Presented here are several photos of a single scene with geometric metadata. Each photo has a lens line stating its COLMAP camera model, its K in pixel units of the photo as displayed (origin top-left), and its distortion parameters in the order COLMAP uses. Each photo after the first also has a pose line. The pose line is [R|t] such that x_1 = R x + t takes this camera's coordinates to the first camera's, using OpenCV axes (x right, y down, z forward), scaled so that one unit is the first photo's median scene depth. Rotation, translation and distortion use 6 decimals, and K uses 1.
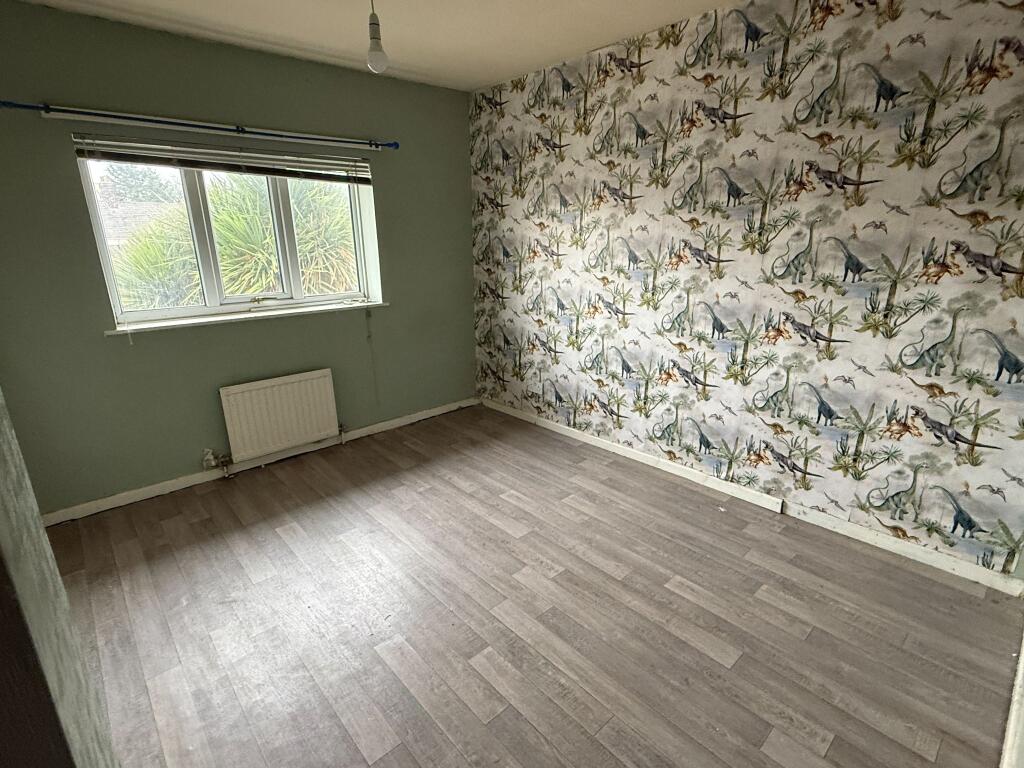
lens RADIAL K [[507.0, 0, 509.7], [0, 507.0, 387.1], [0, 0, 1]] dist [0.000039, 0.000190]
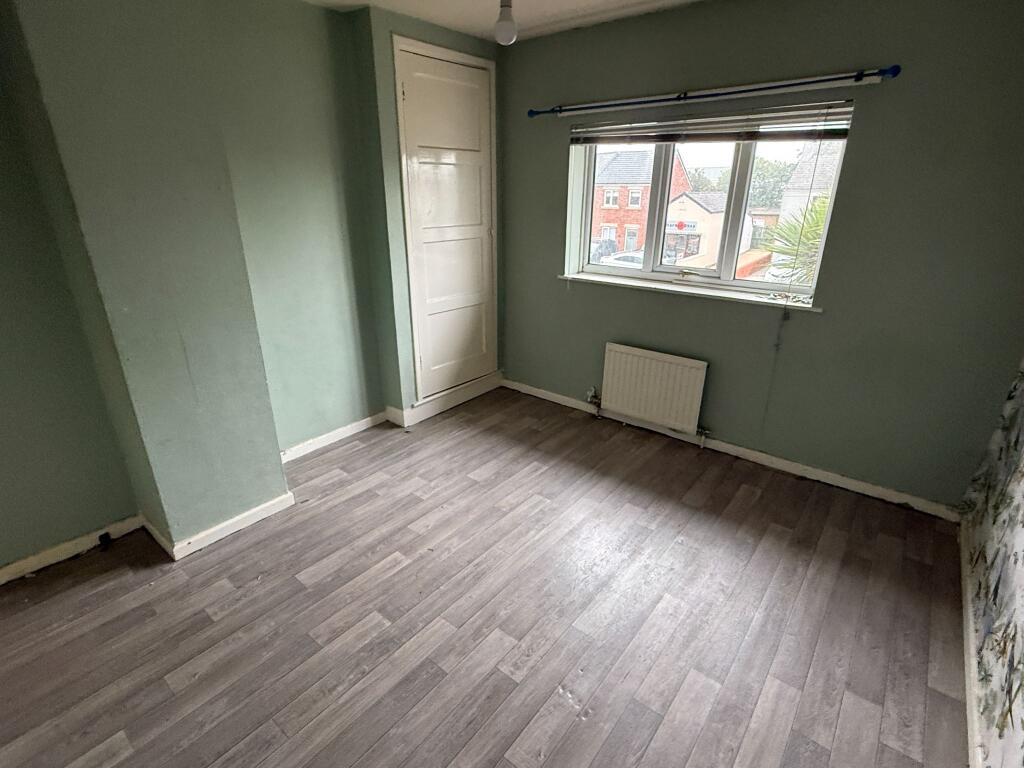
lens RADIAL K [[507.0, 0, 509.7], [0, 507.0, 387.1], [0, 0, 1]] dist [0.000039, 0.000190]
pose [[0.150830, 0.370844, -0.916365, 0.449611], [-0.288107, 0.903219, 0.318103, -0.193258], [0.945645, 0.216032, 0.243075, 0.503798]]
